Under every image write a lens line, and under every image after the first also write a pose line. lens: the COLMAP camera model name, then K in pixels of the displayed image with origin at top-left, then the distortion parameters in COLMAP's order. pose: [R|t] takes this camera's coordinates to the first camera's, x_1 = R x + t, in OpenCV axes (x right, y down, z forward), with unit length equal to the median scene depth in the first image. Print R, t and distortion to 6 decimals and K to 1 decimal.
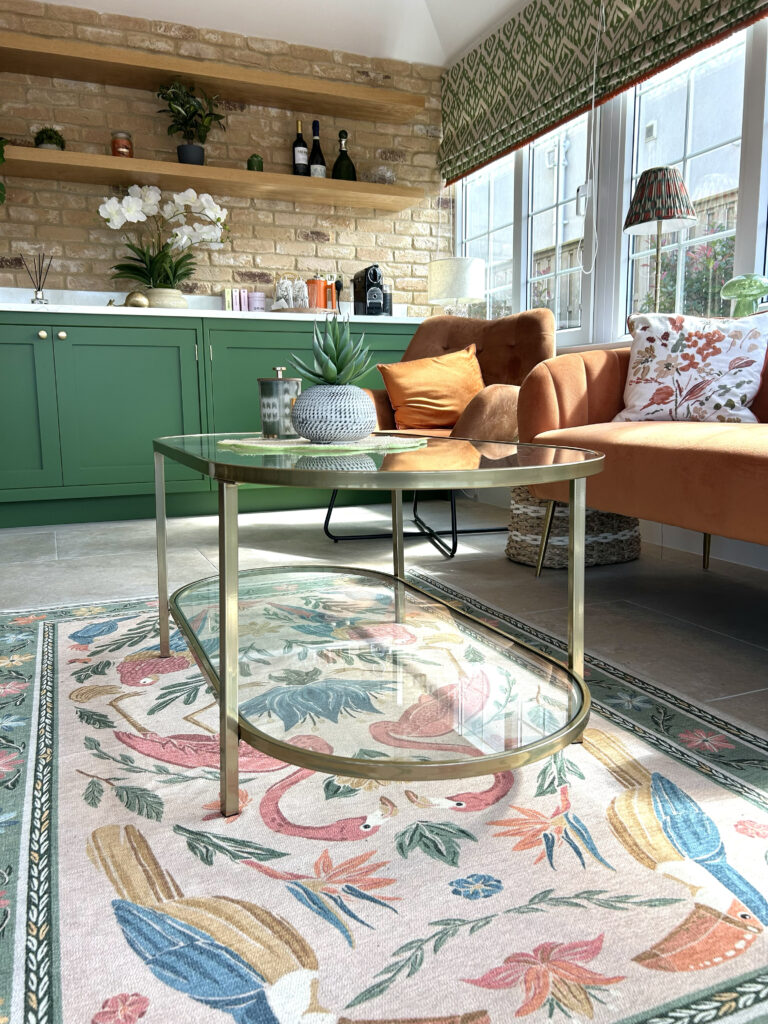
lens RADIAL K [[773.7, 0, 383.1], [0, 773.7, 511.2], [0, 0, 1]] dist [0.052975, -0.056947]
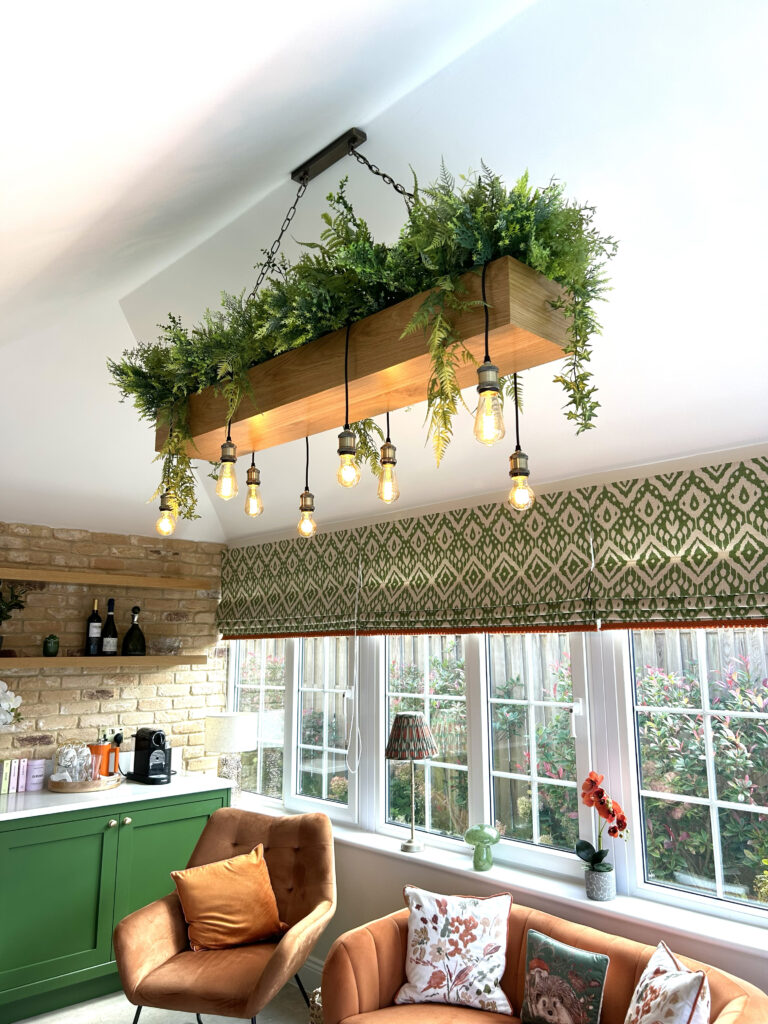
lens RADIAL K [[773.7, 0, 388.5], [0, 773.7, 505.9], [0, 0, 1]] dist [0.052975, -0.056947]
pose [[0.936298, 0.072094, 0.343729, -0.114778], [0.045038, 0.945976, -0.321092, -0.262977], [-0.348308, 0.316119, 0.882468, -0.184741]]
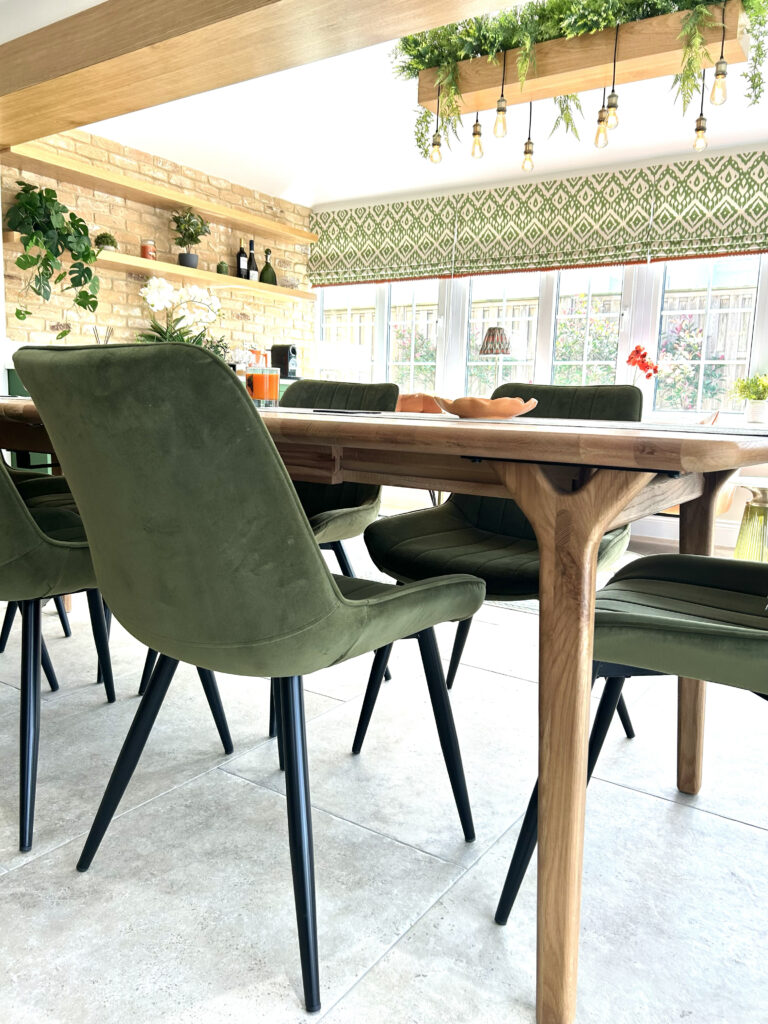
lens RADIAL K [[773.7, 0, 390.7], [0, 773.7, 512.6], [0, 0, 1]] dist [0.052975, -0.056947]
pose [[0.841847, -0.037900, 0.538384, -0.706026], [0.037854, 0.999221, 0.011150, -0.003565], [-0.538387, 0.010993, 0.842626, -0.367261]]
